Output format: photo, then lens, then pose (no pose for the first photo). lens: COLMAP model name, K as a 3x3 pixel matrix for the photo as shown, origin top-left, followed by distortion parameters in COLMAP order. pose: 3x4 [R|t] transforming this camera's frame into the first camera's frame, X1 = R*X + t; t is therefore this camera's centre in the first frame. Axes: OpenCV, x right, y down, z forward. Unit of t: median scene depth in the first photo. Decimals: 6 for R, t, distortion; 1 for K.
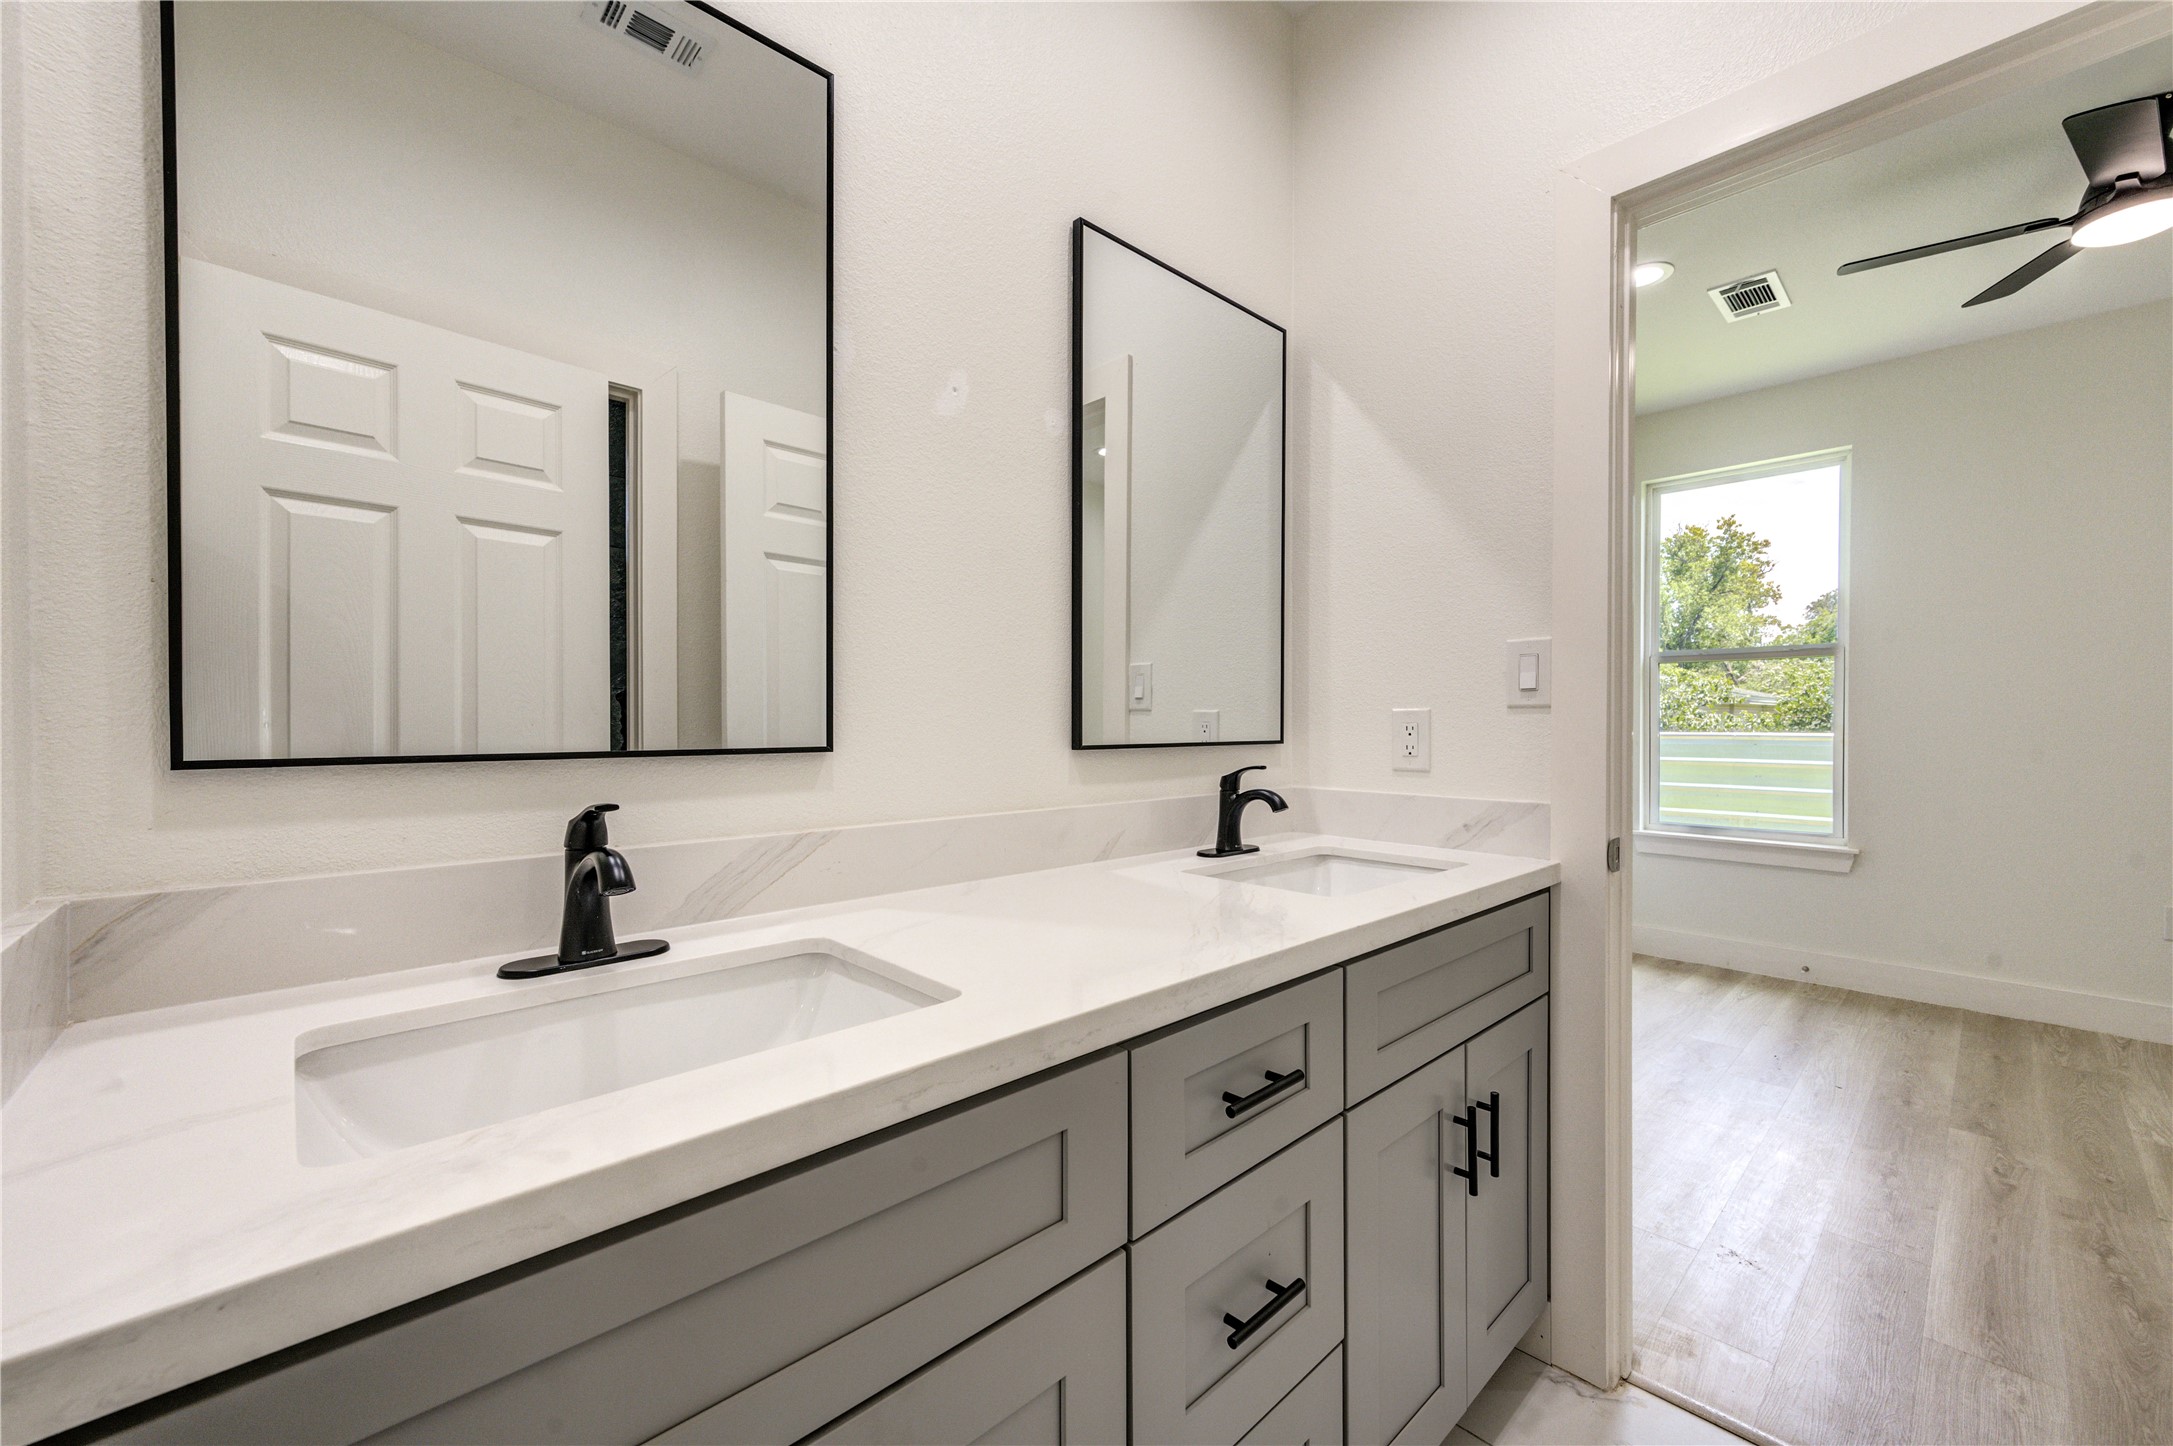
lens RADIAL K [[858.6, 0, 1096.0], [0, 858.6, 727.4], [0, 0, 1]] dist [0.004313, 0.001108]
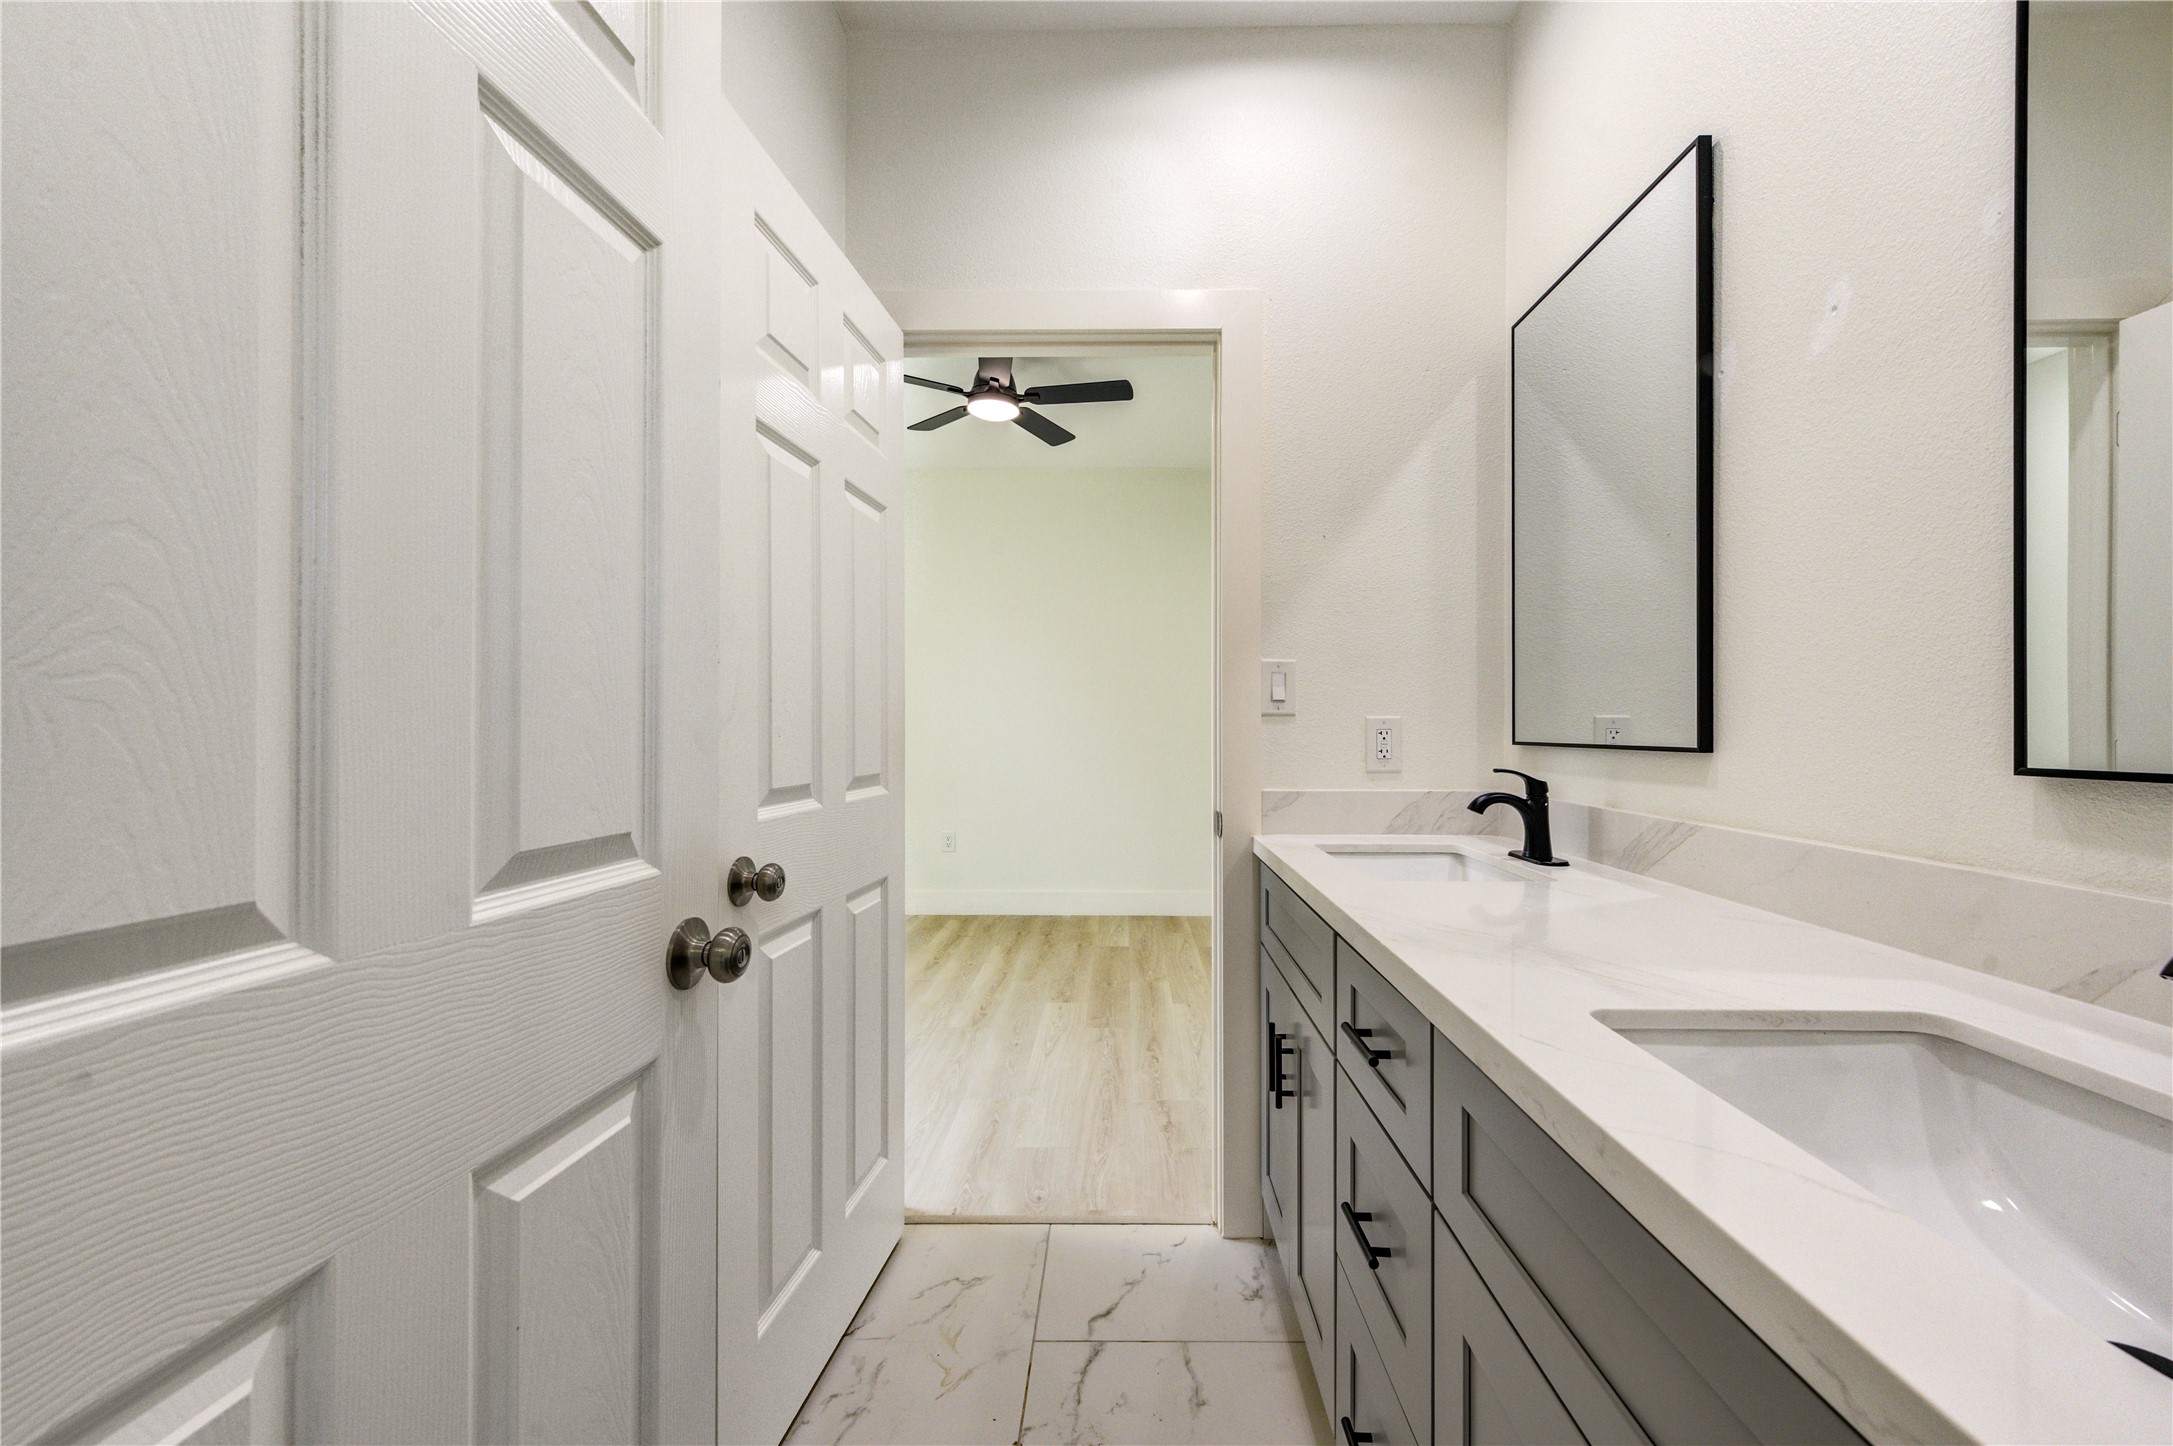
lens RADIAL K [[858.6, 0, 1119.5], [0, 858.6, 722.5], [0, 0, 1]] dist [0.004313, 0.001108]
pose [[-0.687129, -0.002209, -0.726532, 0.742247], [-0.004963, 0.999986, 0.001653, -0.005967], [0.726518, 0.004742, -0.687131, 0.910100]]
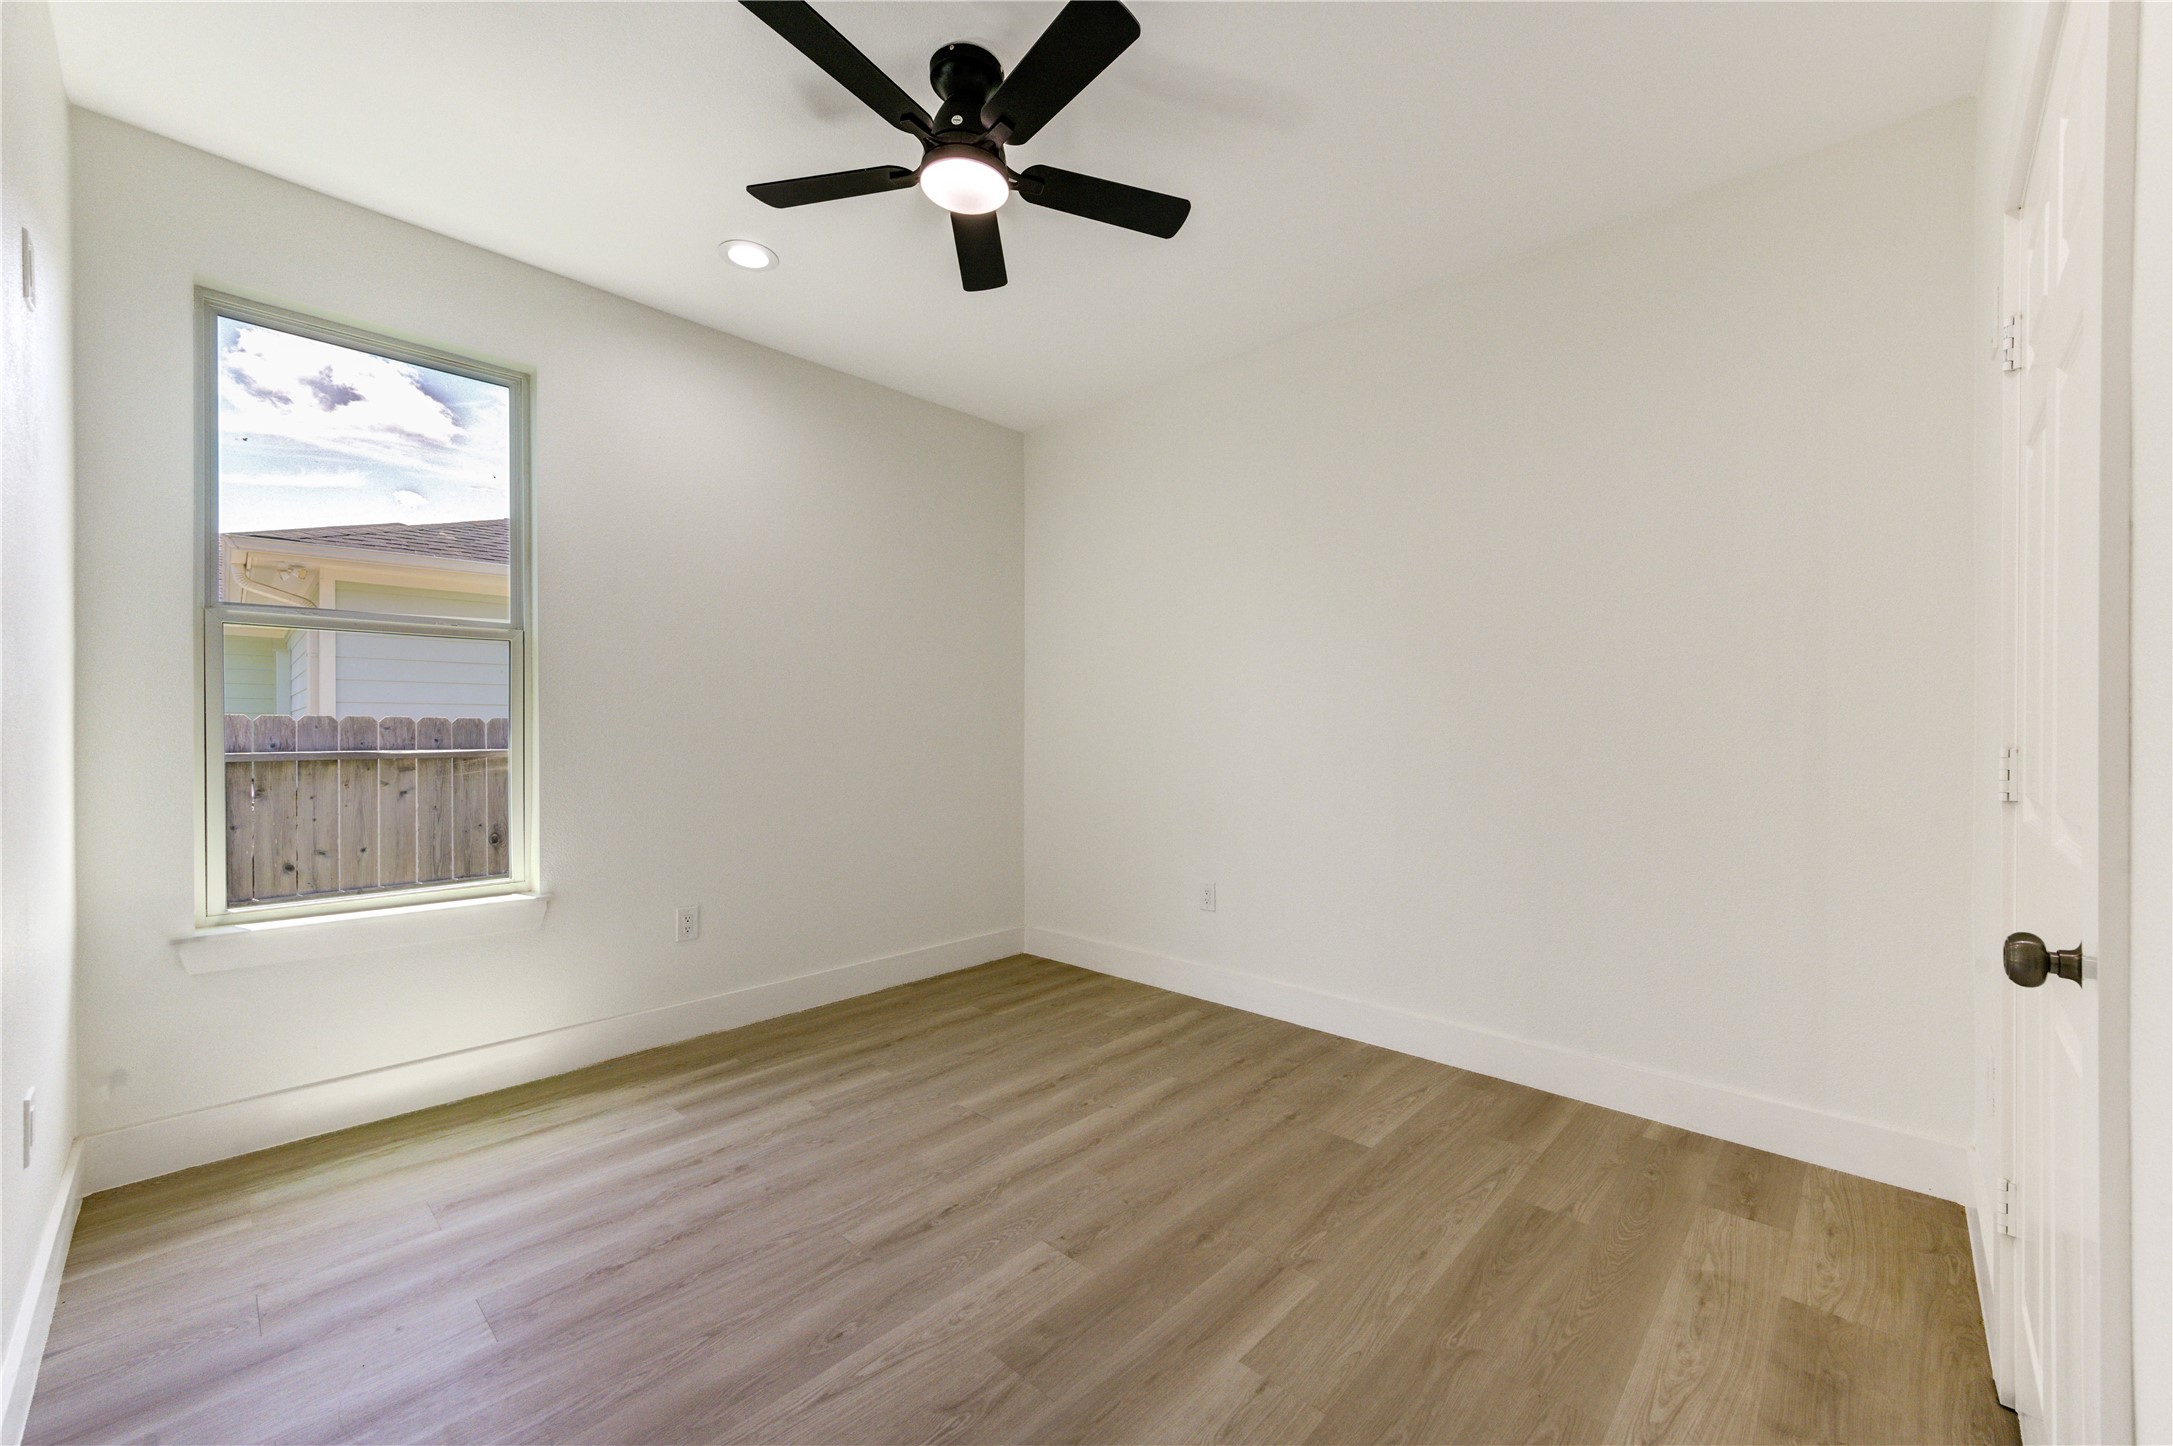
lens RADIAL K [[858.6, 0, 1098.5], [0, 858.6, 731.5], [0, 0, 1]] dist [0.004313, 0.001108]
pose [[-0.997857, 0.001352, -0.065423, -0.810061], [0.000642, 0.999941, 0.010862, -0.008500], [0.065434, 0.010797, -0.997798, 0.436814]]
